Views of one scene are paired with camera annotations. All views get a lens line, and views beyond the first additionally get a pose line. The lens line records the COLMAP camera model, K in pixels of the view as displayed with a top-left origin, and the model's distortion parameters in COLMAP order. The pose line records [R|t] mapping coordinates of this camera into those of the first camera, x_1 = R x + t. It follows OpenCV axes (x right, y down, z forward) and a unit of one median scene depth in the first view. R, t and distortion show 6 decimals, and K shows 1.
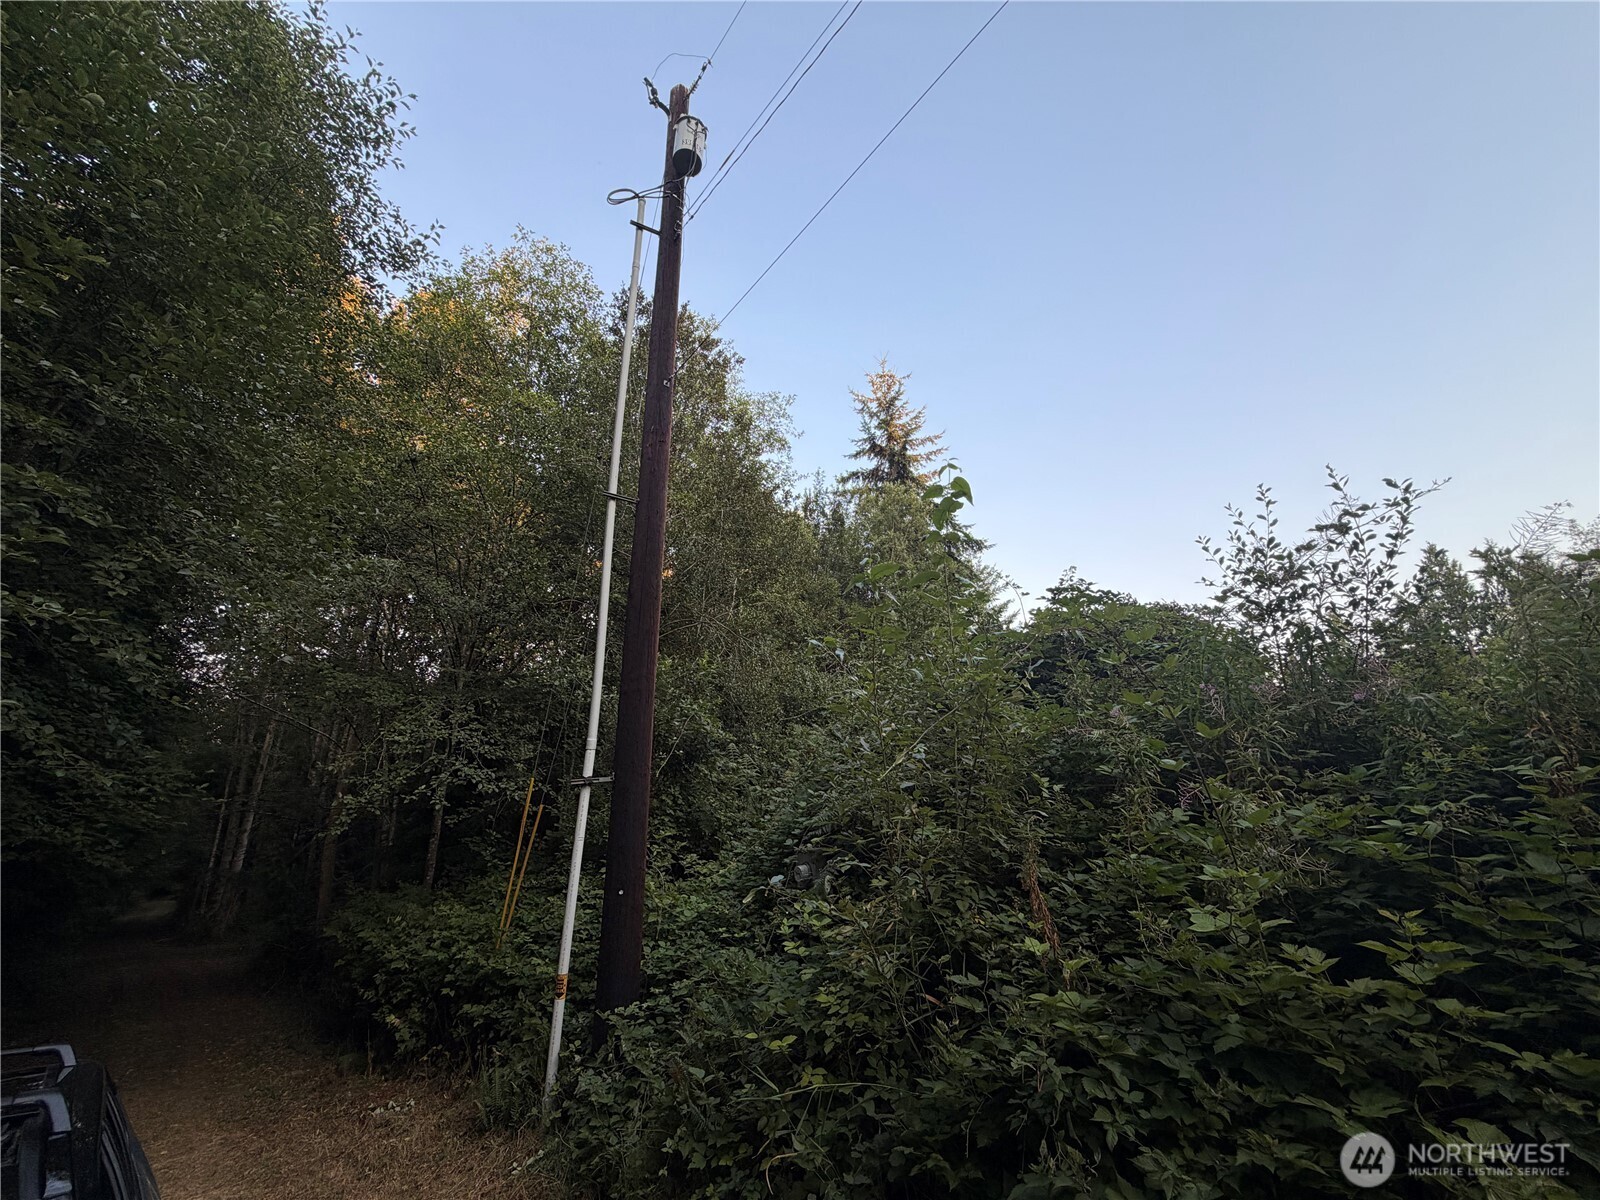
lens RADIAL K [[634.8, 0, 795.9], [0, 634.8, 600.8], [0, 0, 1]] dist [-0.000259, 0.000280]
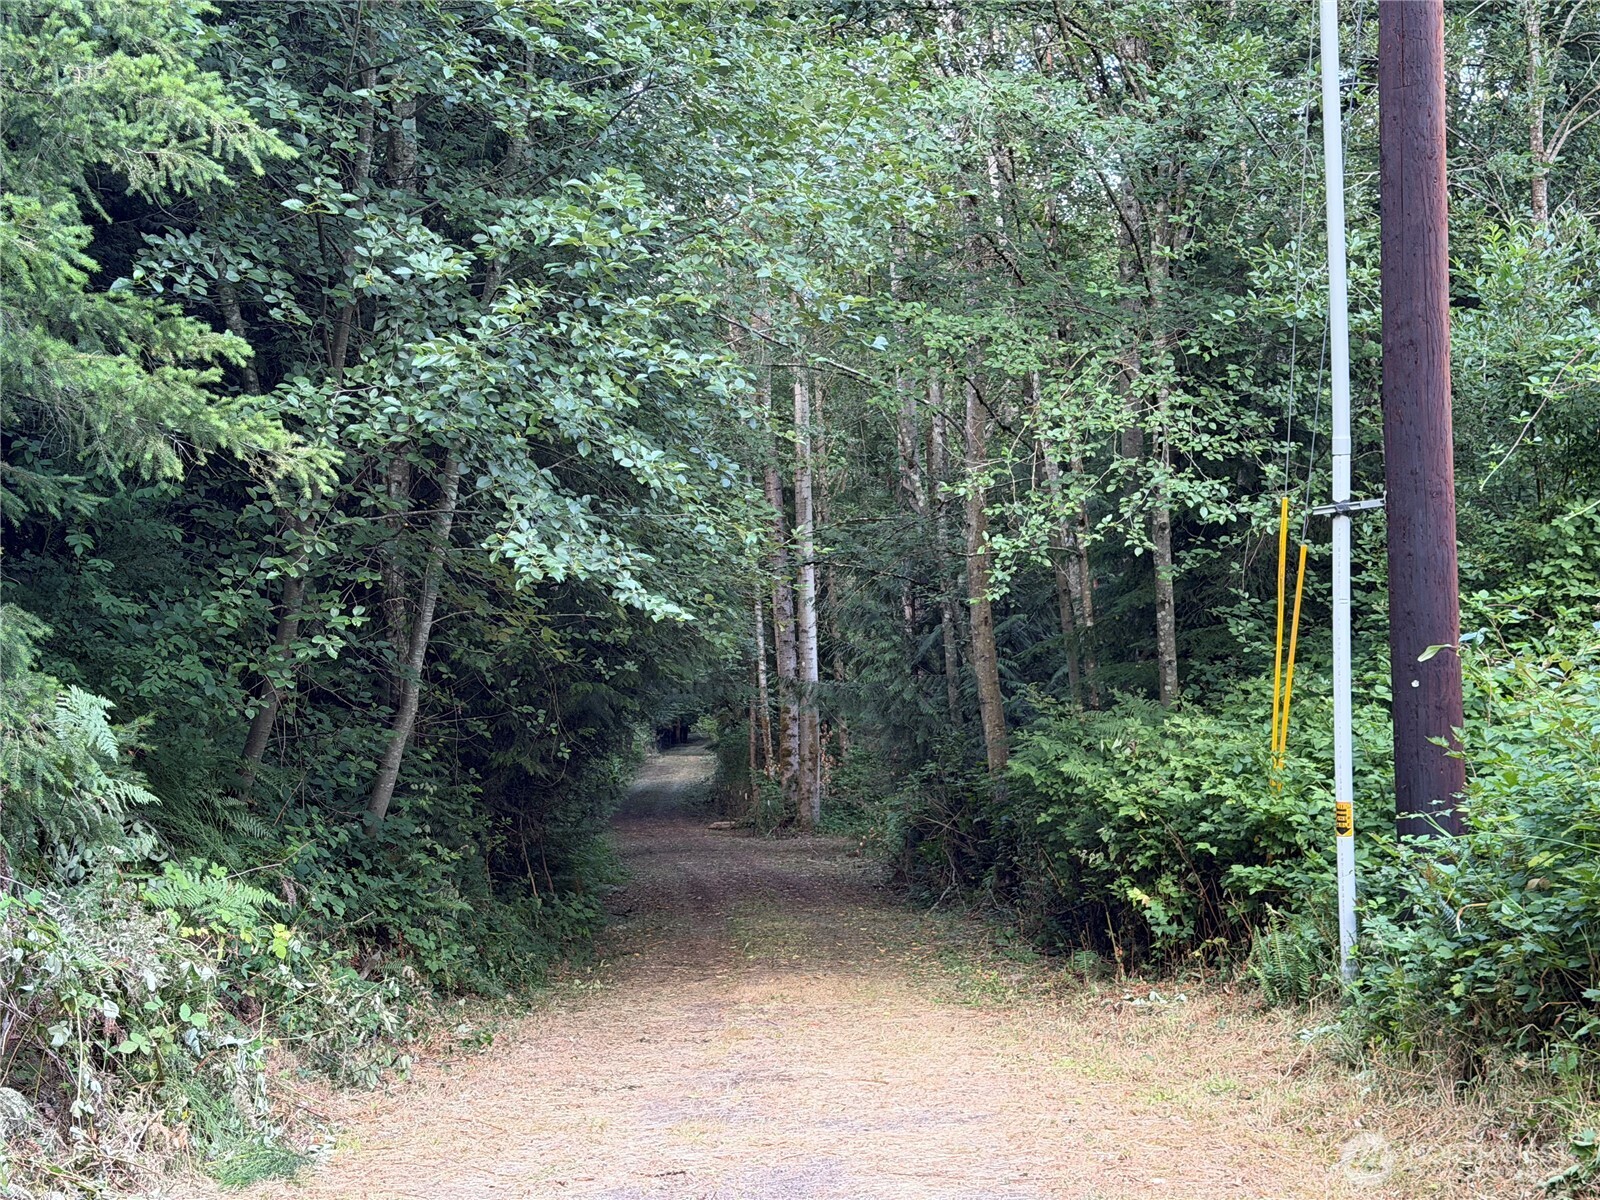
lens RADIAL K [[2220.0, 0, 800.0], [0, 2220.0, 600.0], [0, 0, 1]] dist [0.162915, 0.002111]
pose [[0.779151, -0.009194, -0.626769, 0.405534], [0.222645, 0.938753, 0.263005, -0.203142], [0.585964, -0.344467, 0.733477, -0.585300]]
